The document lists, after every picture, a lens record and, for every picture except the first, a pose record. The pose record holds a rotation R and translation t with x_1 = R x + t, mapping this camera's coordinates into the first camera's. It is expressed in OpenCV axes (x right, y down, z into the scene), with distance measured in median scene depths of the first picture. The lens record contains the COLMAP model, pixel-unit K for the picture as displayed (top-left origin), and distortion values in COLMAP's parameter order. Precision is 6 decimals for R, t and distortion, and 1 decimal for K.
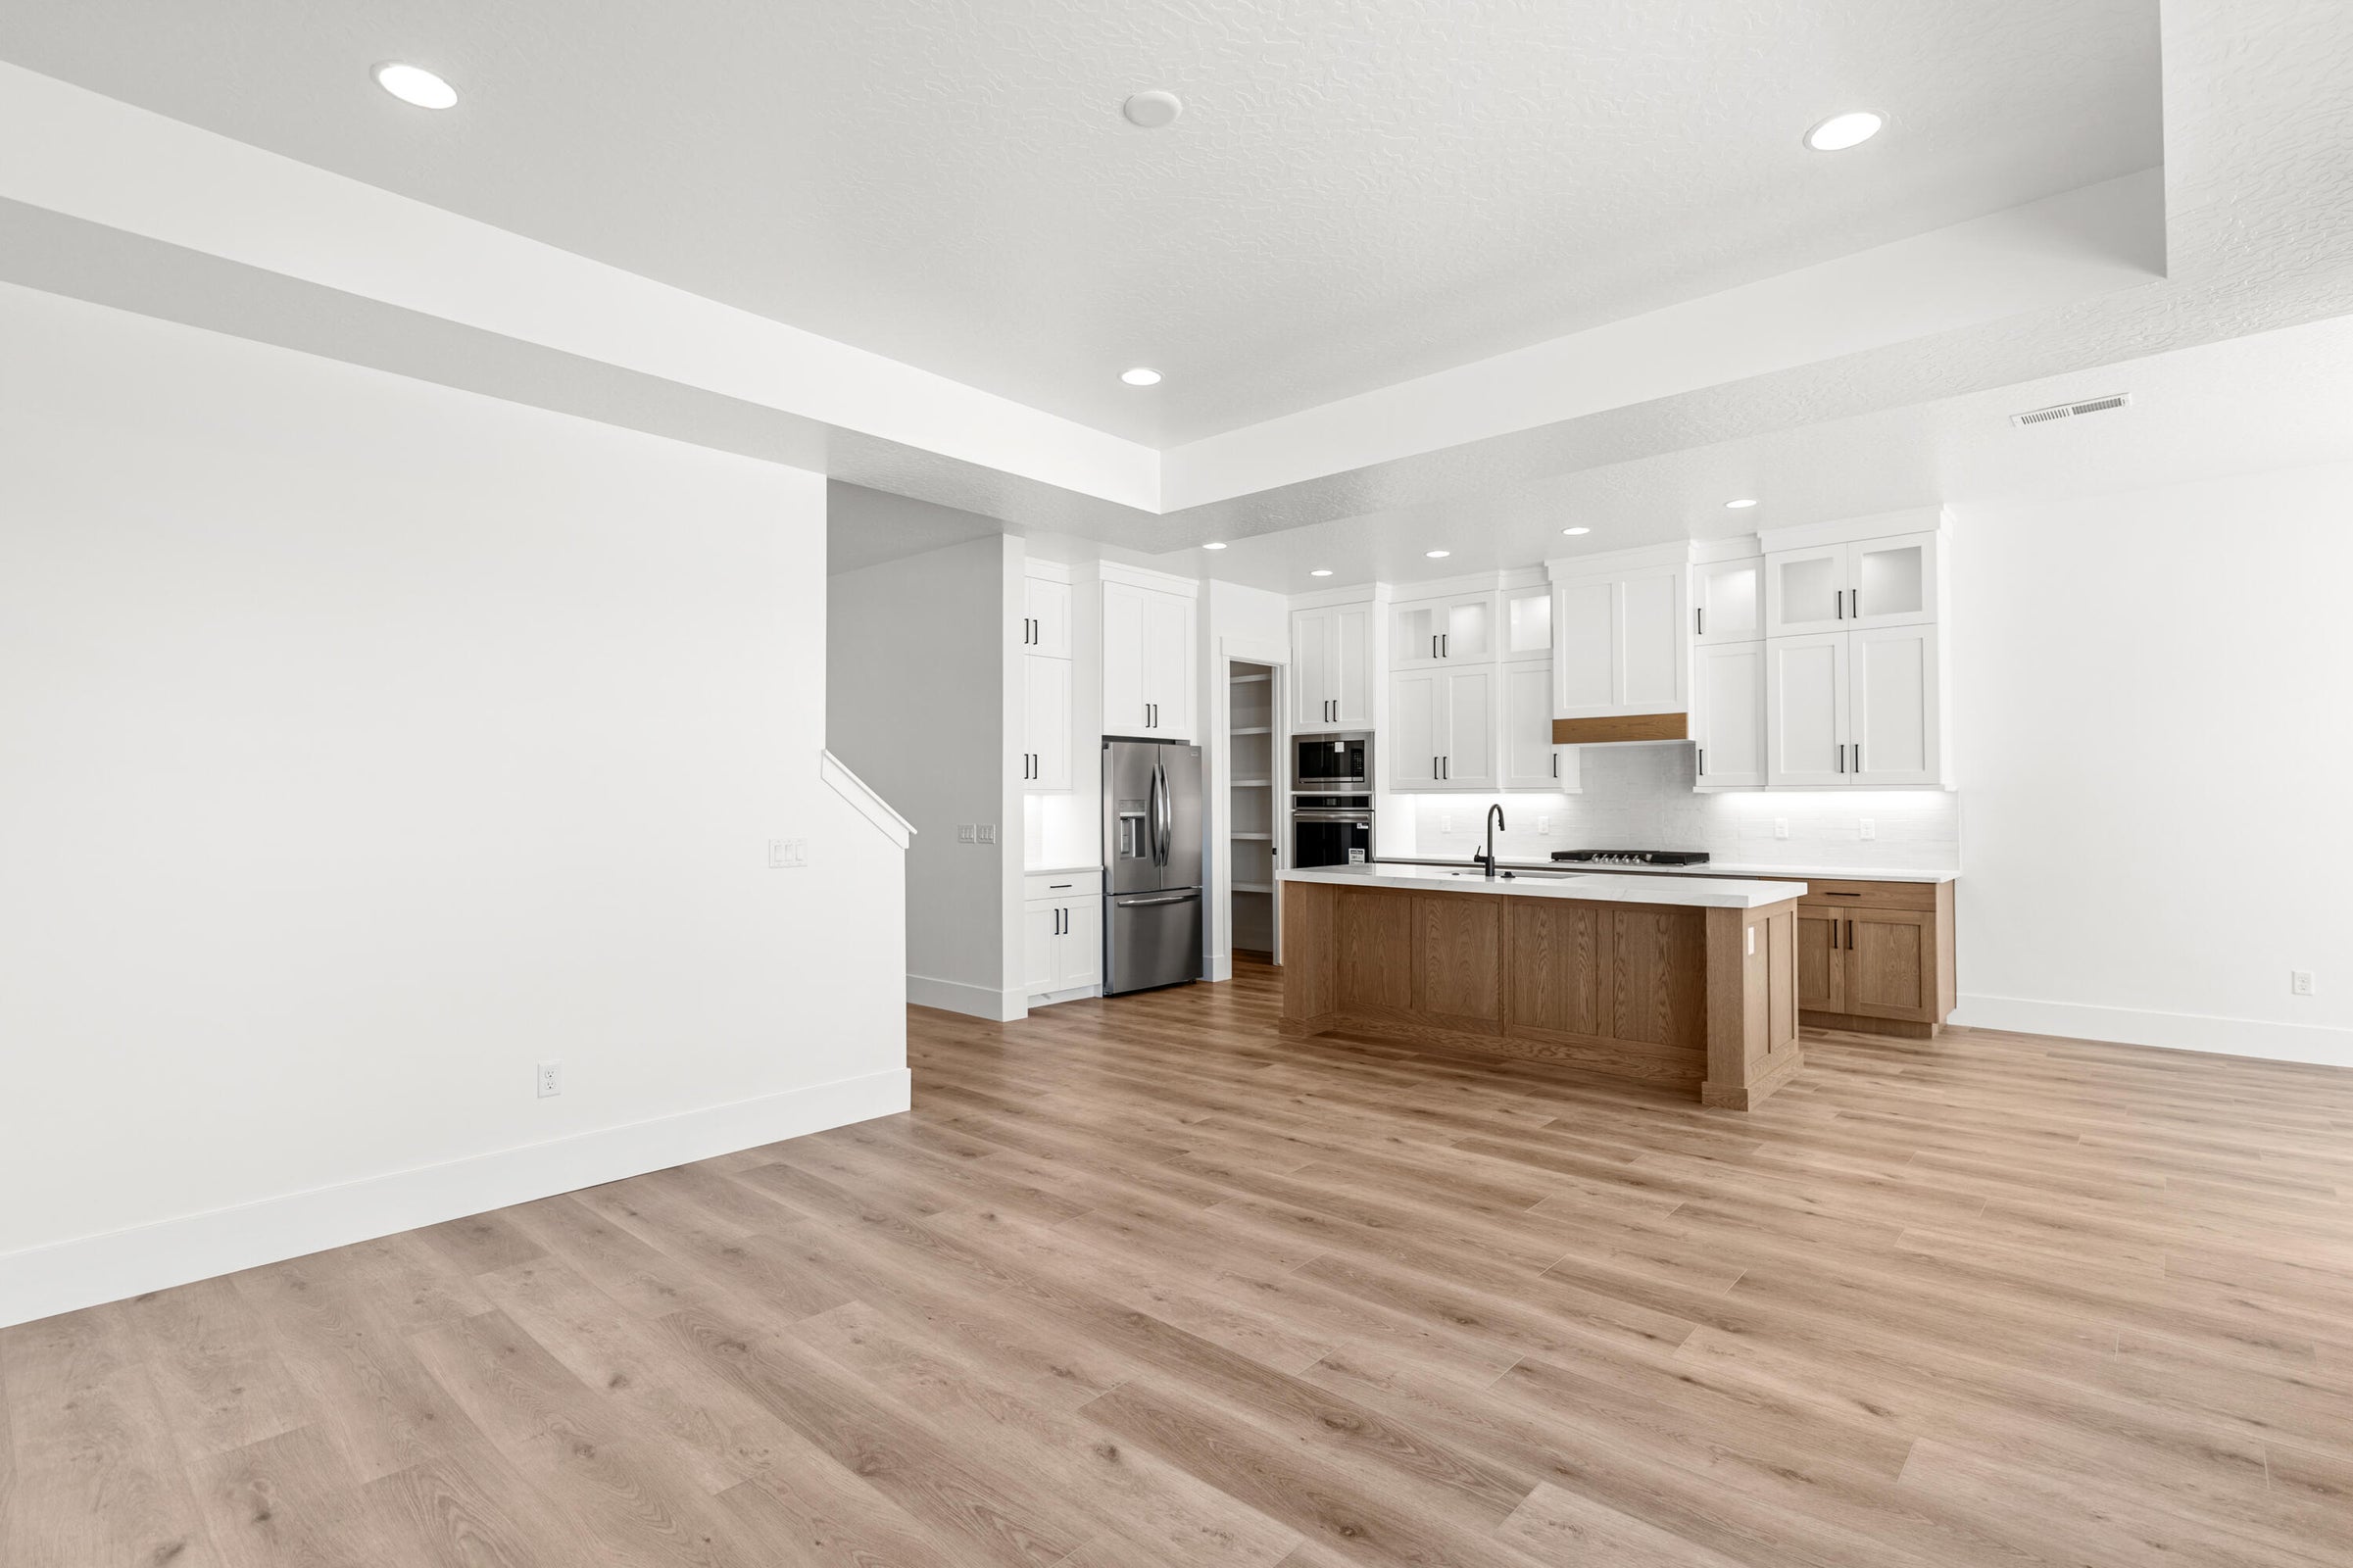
lens RADIAL K [[1125.6, 0, 1190.6], [0, 1125.6, 779.1], [0, 0, 1]] dist [0.000084, 0.000330]
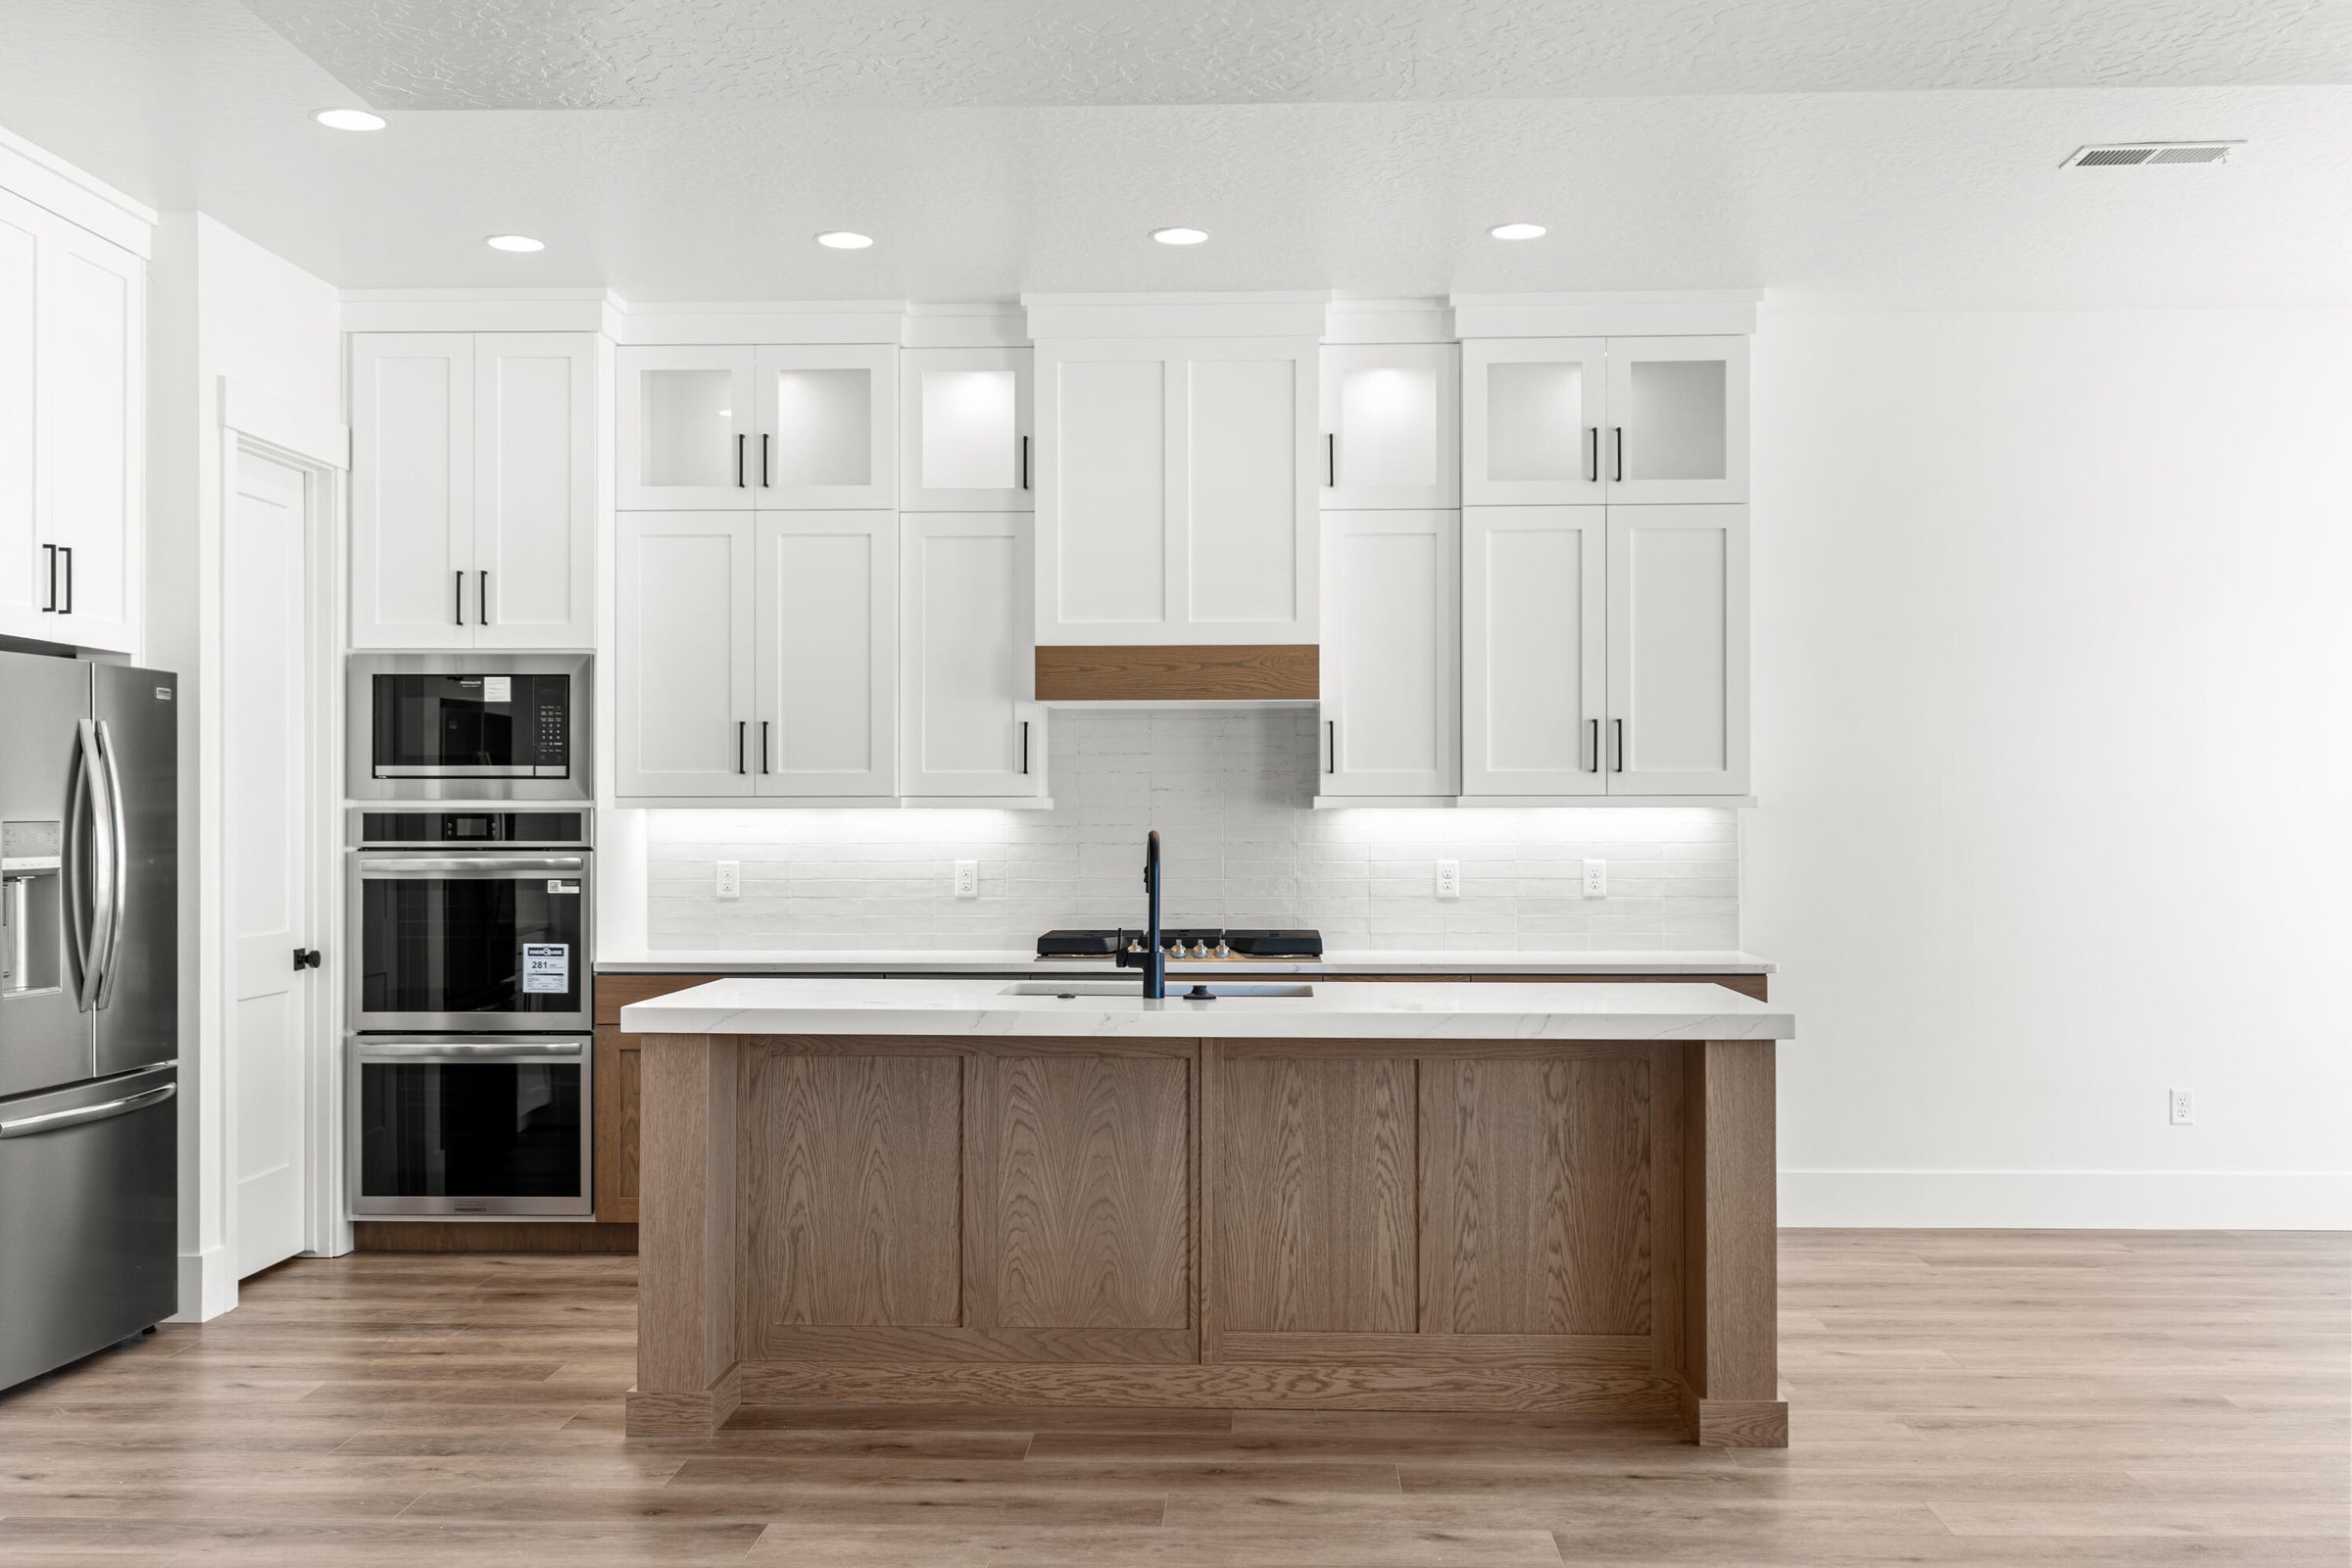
lens RADIAL K [[2385.7, 0, 1175.4], [0, 2385.7, 796.0], [0, 0, 1]] dist [0.023695, -0.010106]
pose [[0.776501, 0.008386, 0.630060, -0.293154], [-0.012675, 0.999917, 0.002313, 0.005673], [-0.629988, -0.009782, 0.776543, 0.264853]]
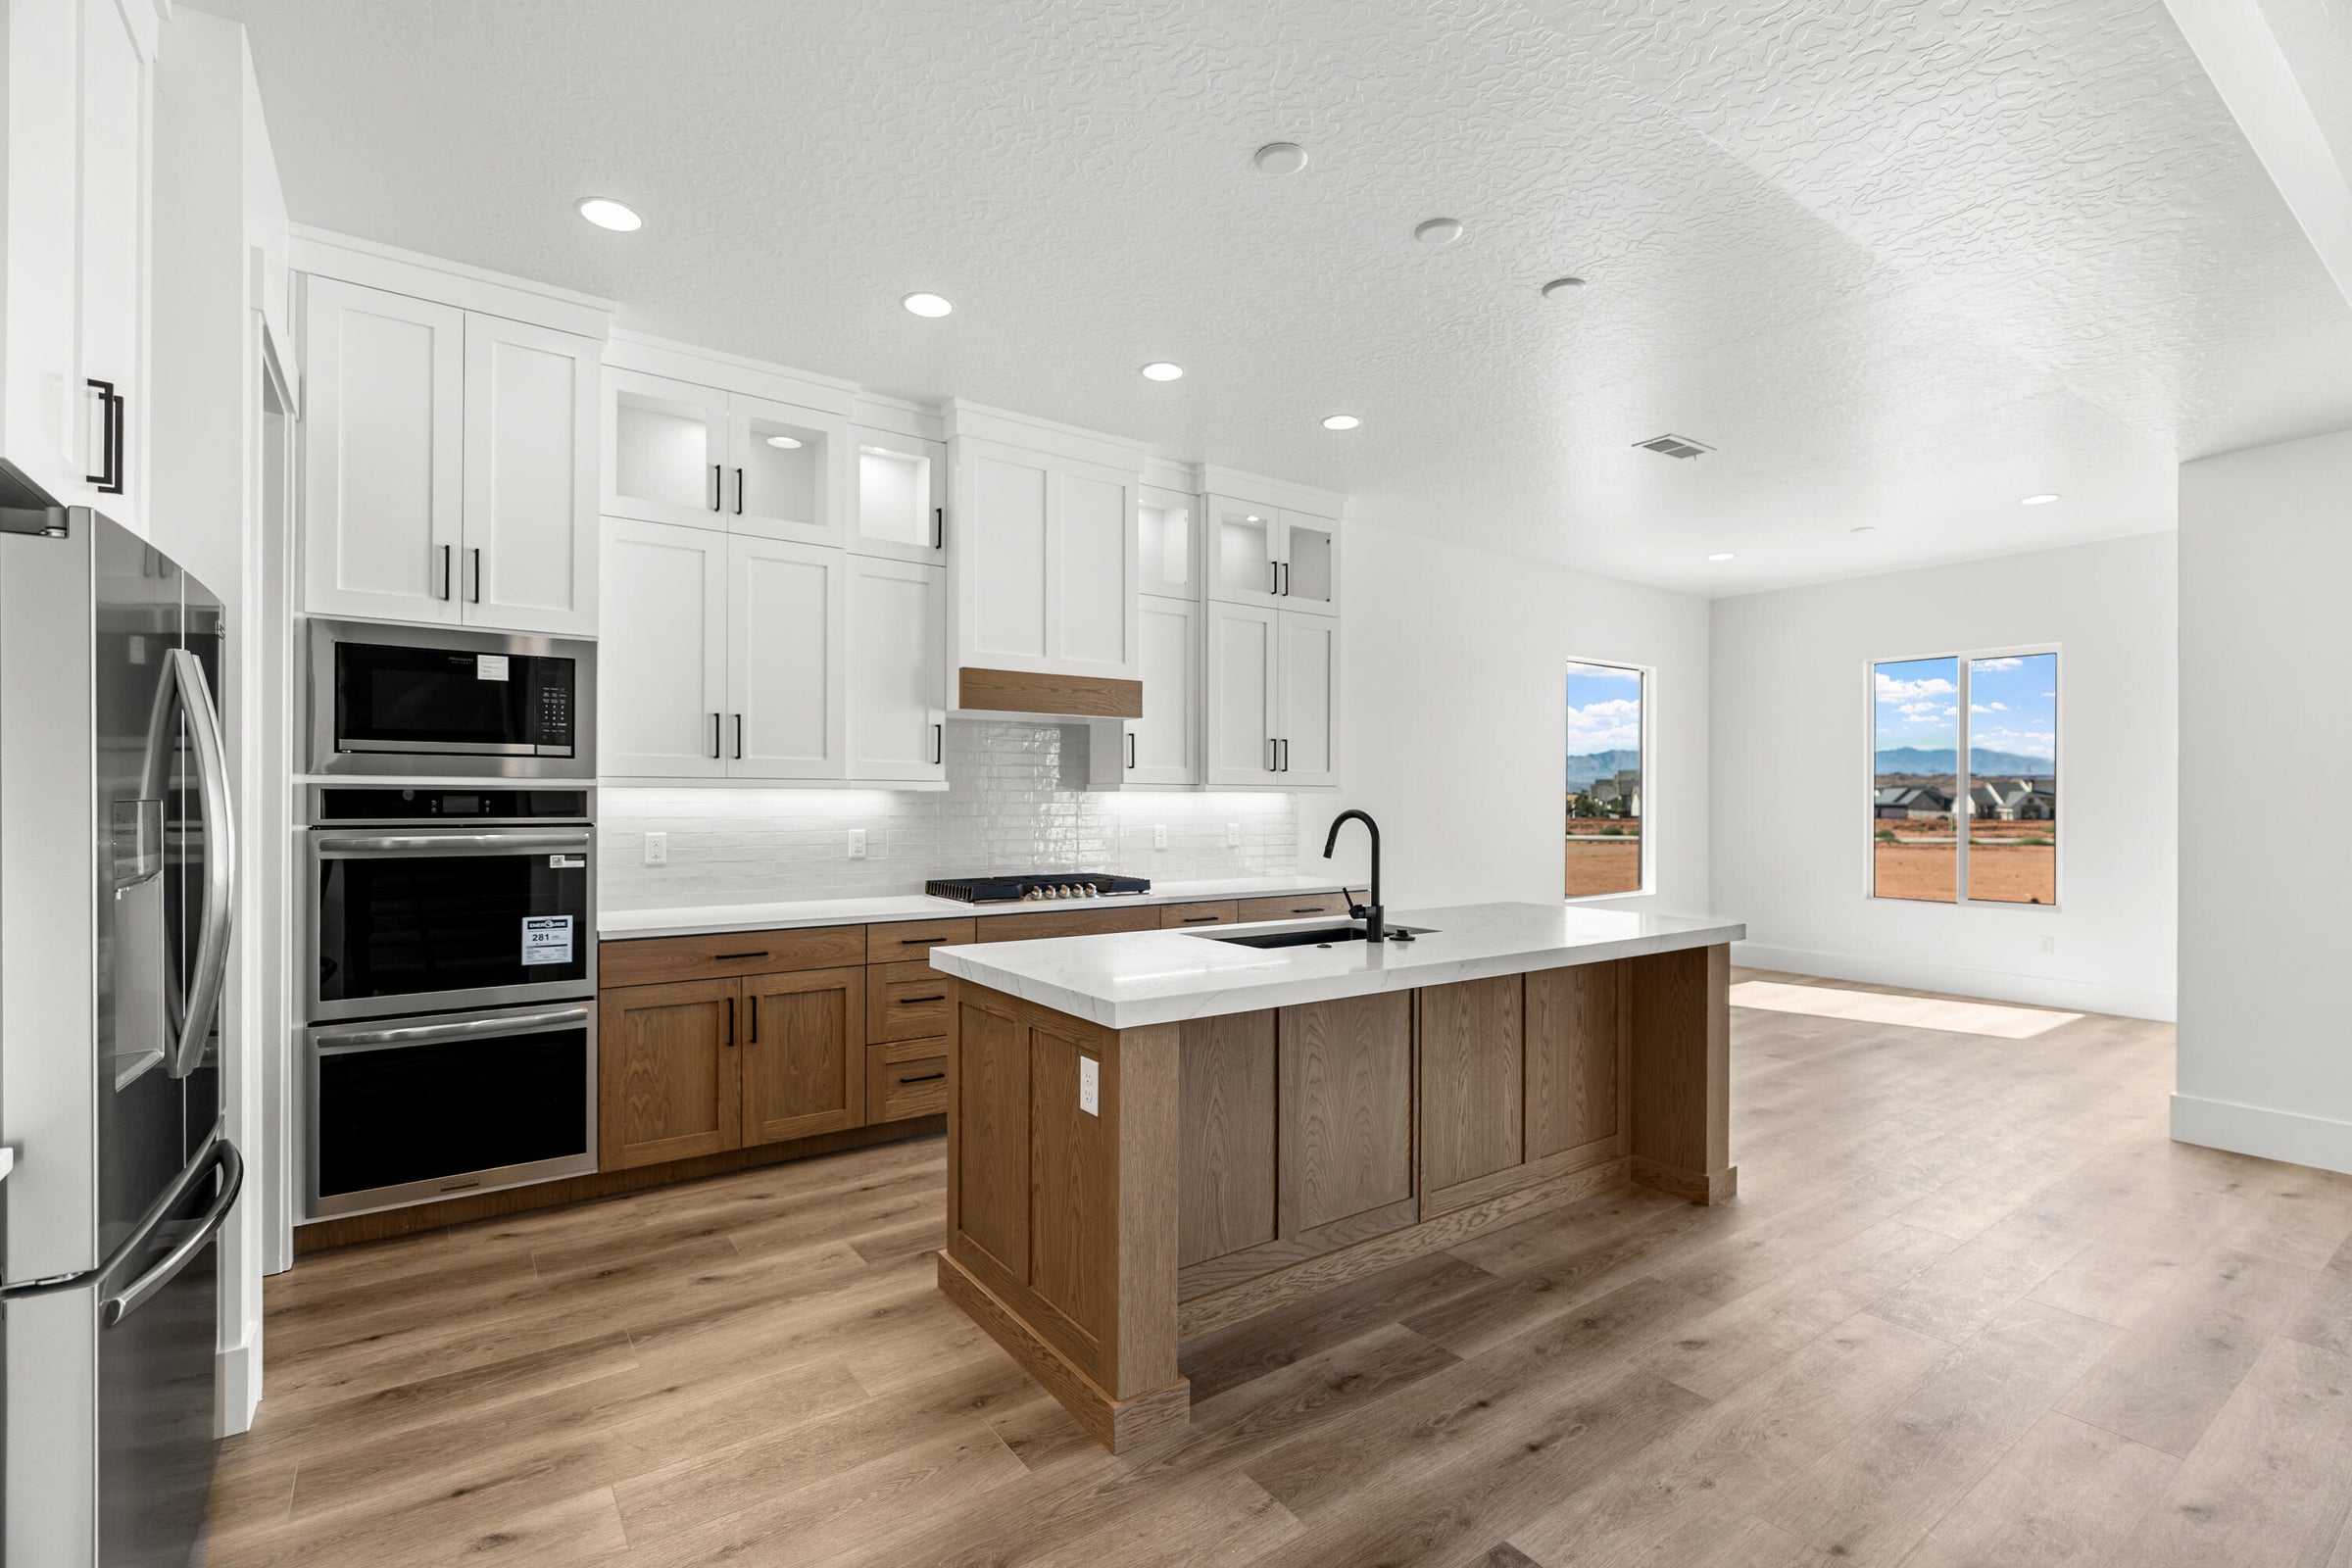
lens RADIAL K [[1067.5, 0, 1178.9], [0, 1067.5, 797.0], [0, 0, 1]] dist [-0.003206, 0.002093]
pose [[0.222628, 0.004012, 0.974895, -0.252573], [-0.022480, 0.999747, 0.001019, 0.015951], [-0.974644, -0.022142, 0.222662, 0.927386]]
